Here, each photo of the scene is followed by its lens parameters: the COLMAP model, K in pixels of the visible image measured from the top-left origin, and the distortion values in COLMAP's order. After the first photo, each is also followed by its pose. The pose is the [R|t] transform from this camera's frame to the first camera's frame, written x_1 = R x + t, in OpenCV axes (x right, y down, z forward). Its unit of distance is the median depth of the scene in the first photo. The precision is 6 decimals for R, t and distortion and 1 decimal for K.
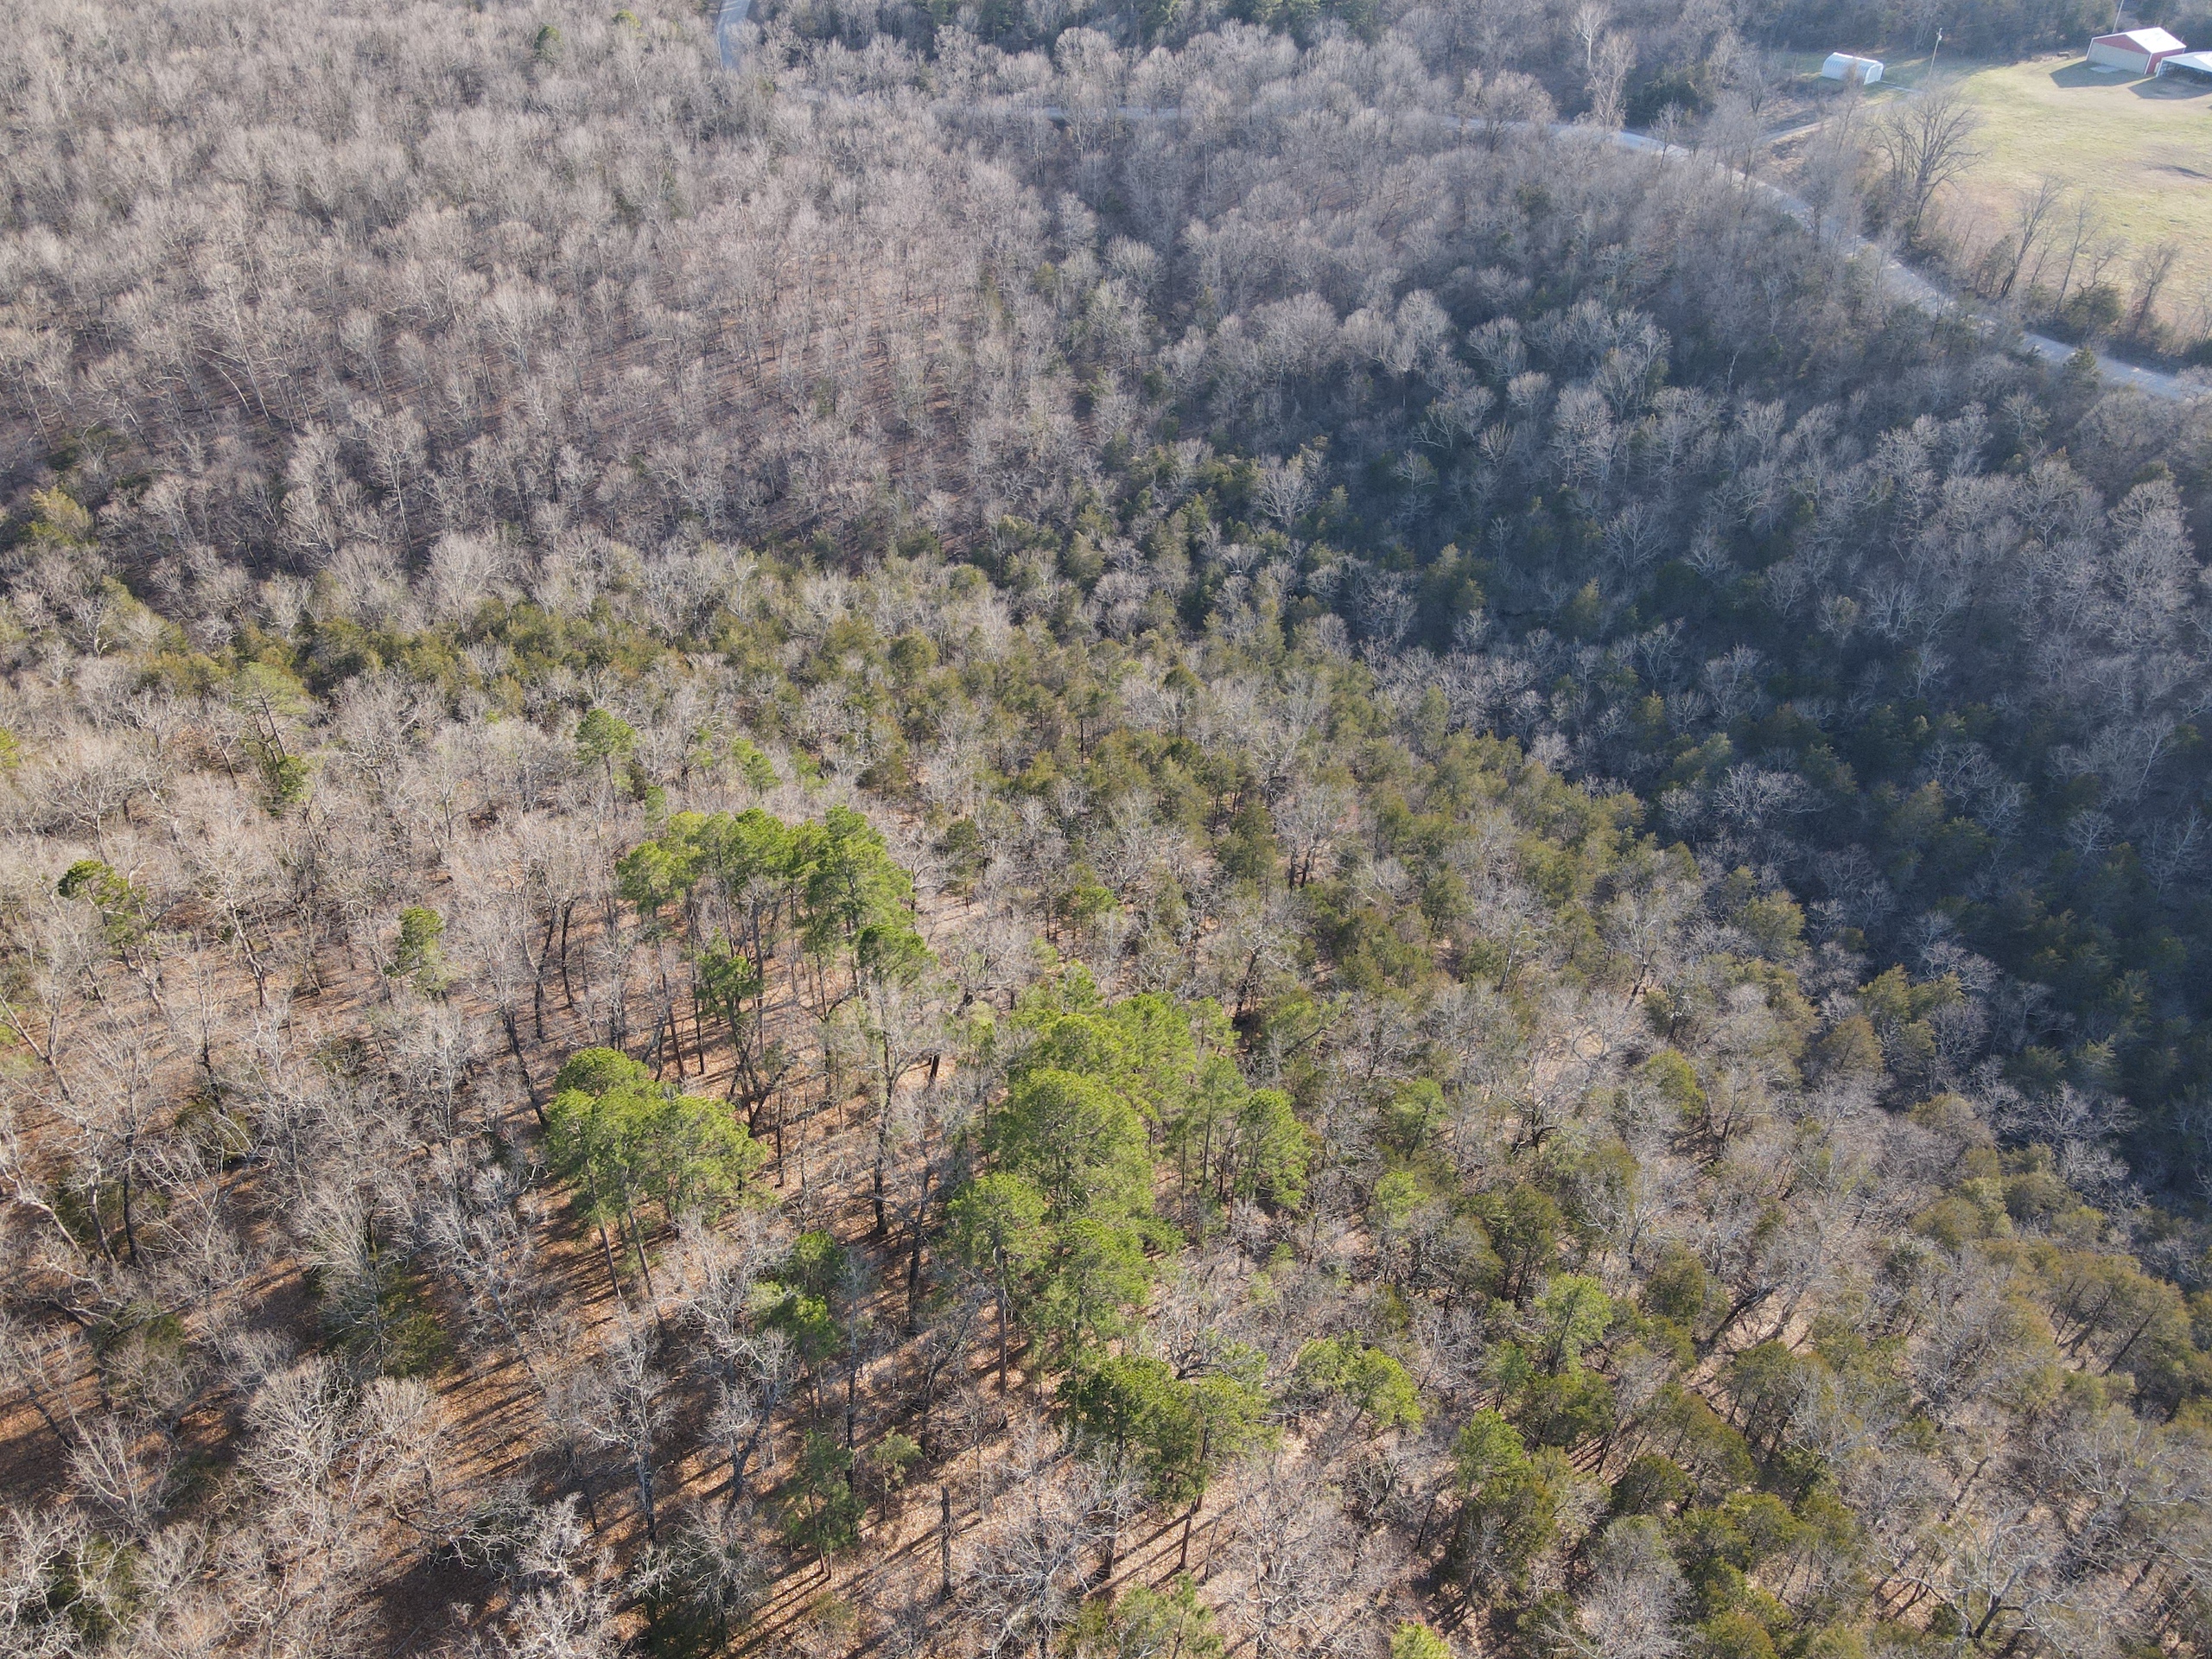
lens RADIAL K [[1633.9, 0, 1110.8], [0, 1633.9, 828.5], [0, 0, 1]] dist [0.007060, 0.013214]
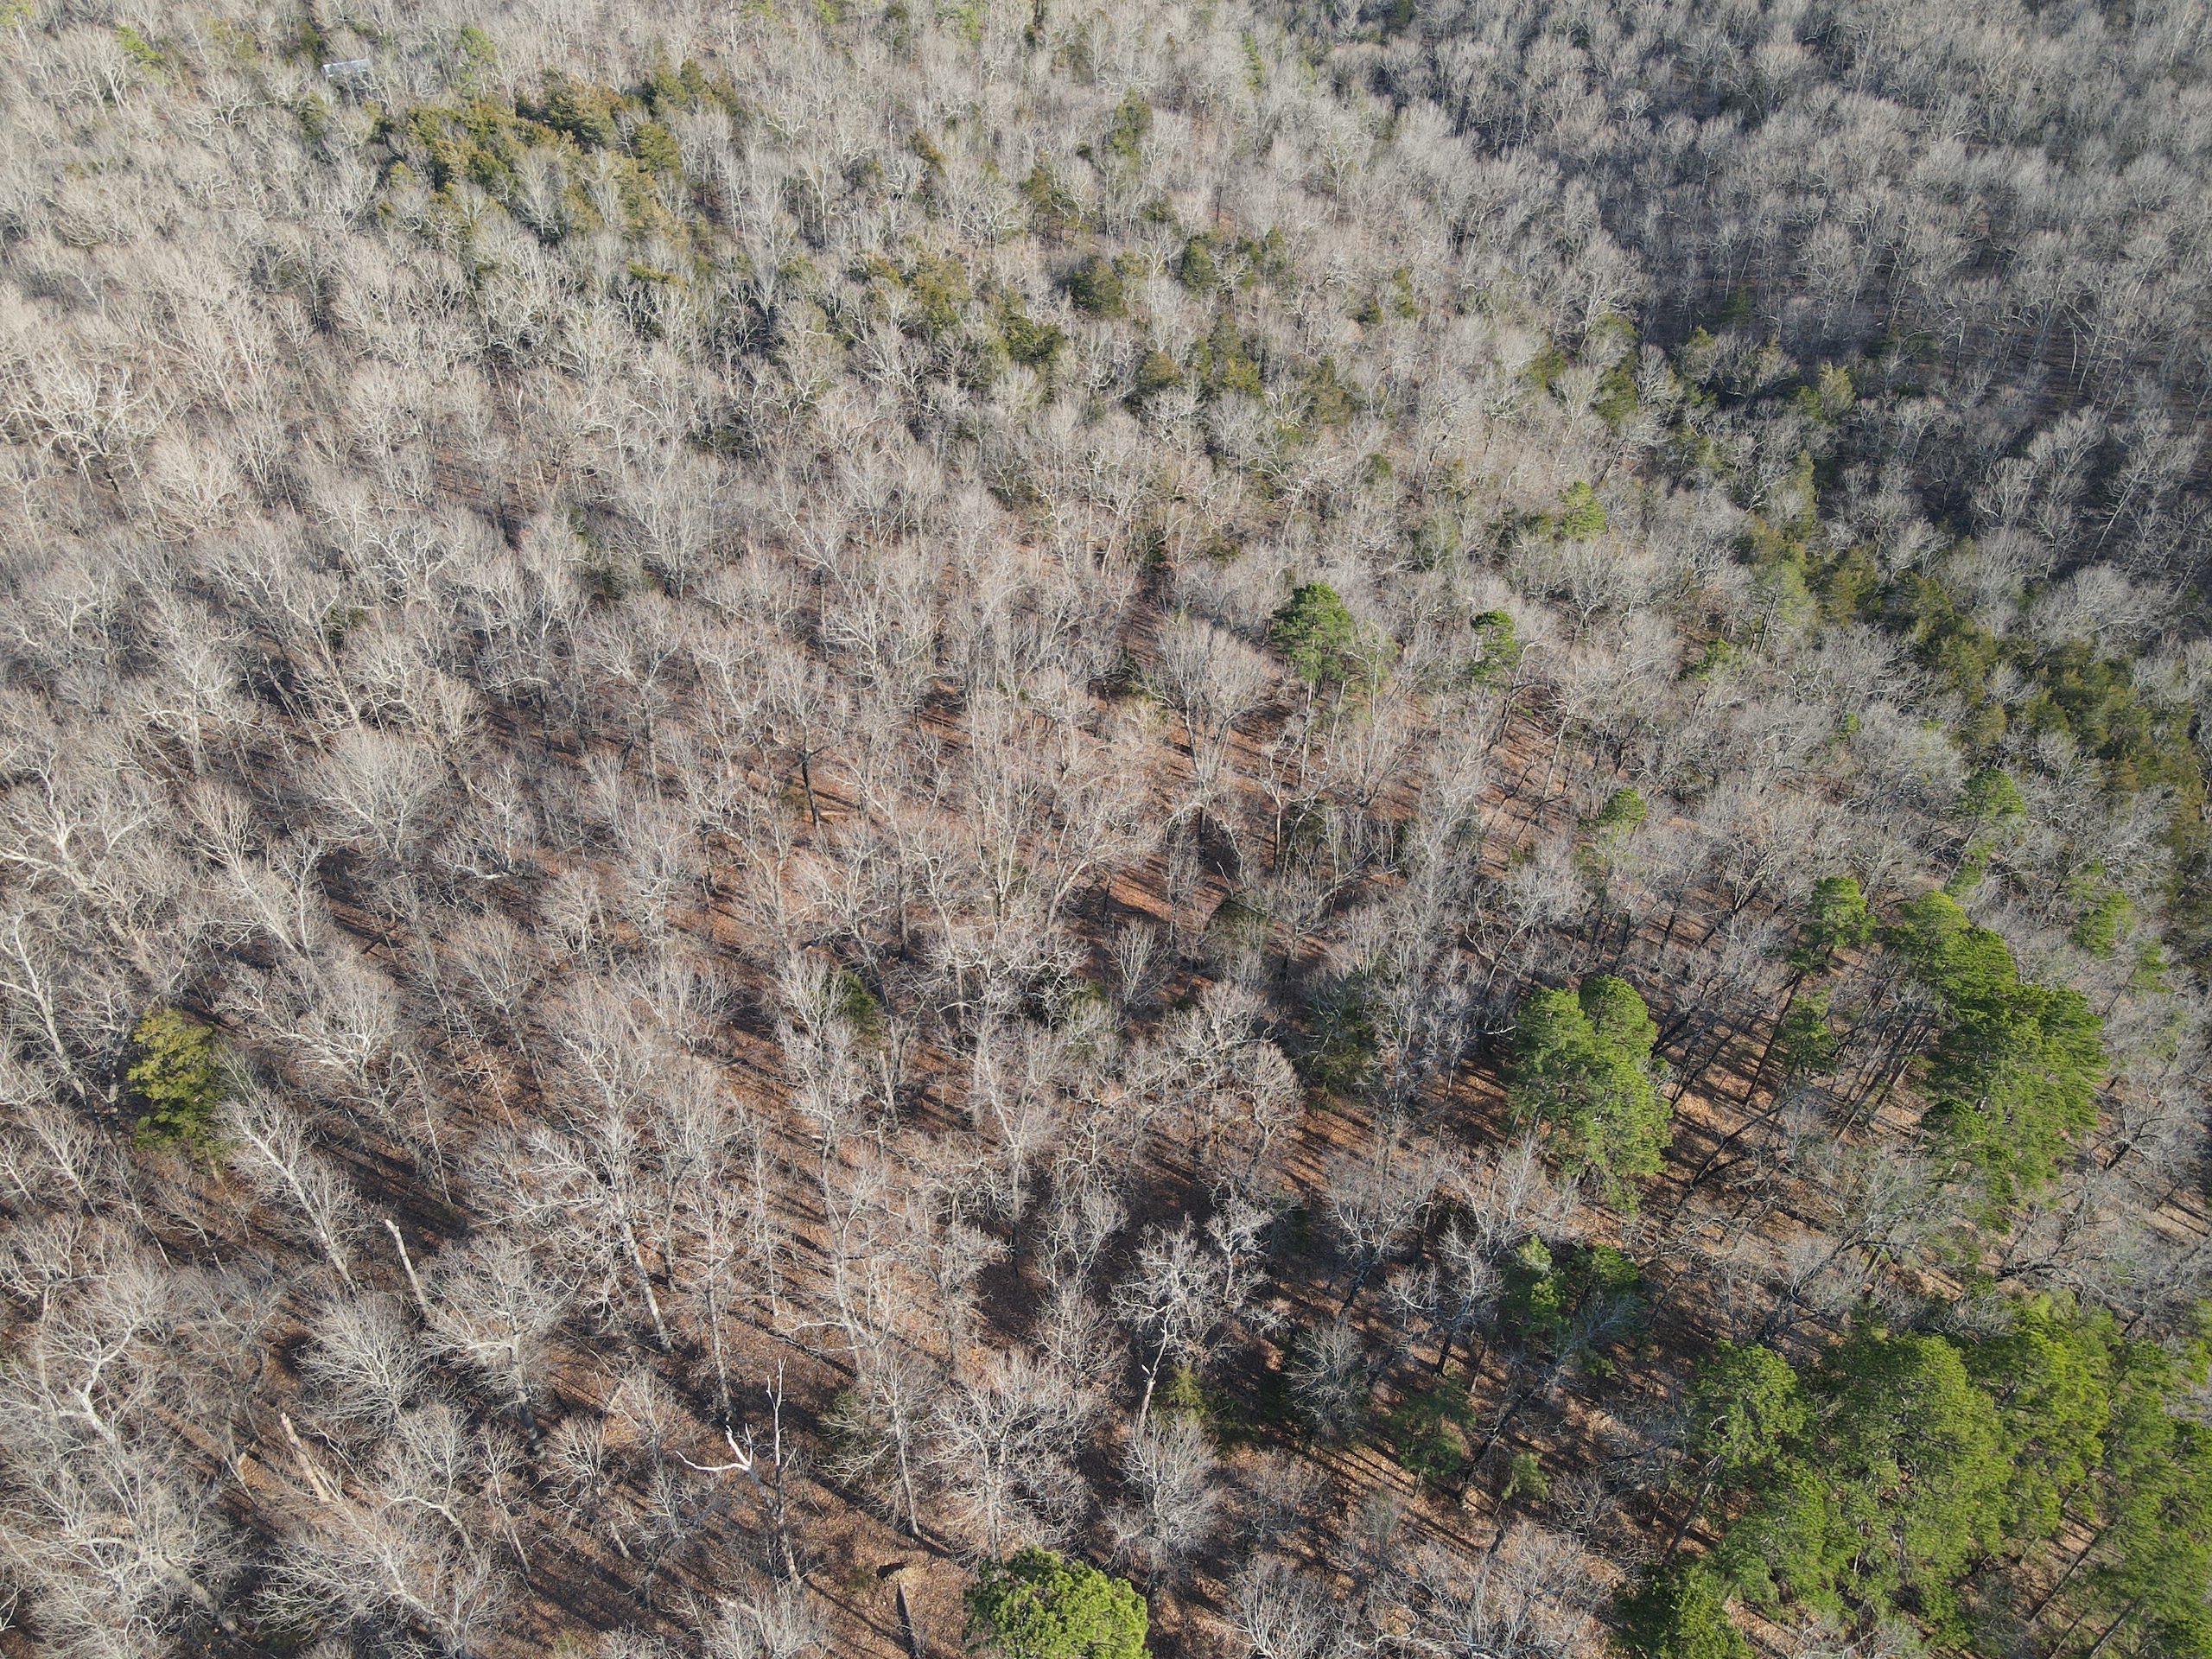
lens RADIAL K [[1633.9, 0, 1124.4], [0, 1633.9, 849.3], [0, 0, 1]] dist [0.007060, 0.013214]
pose [[0.408174, 0.583170, -0.702358, 0.130654], [-0.556343, 0.768893, 0.315097, -0.044978], [0.723793, 0.262137, 0.638285, 0.052656]]
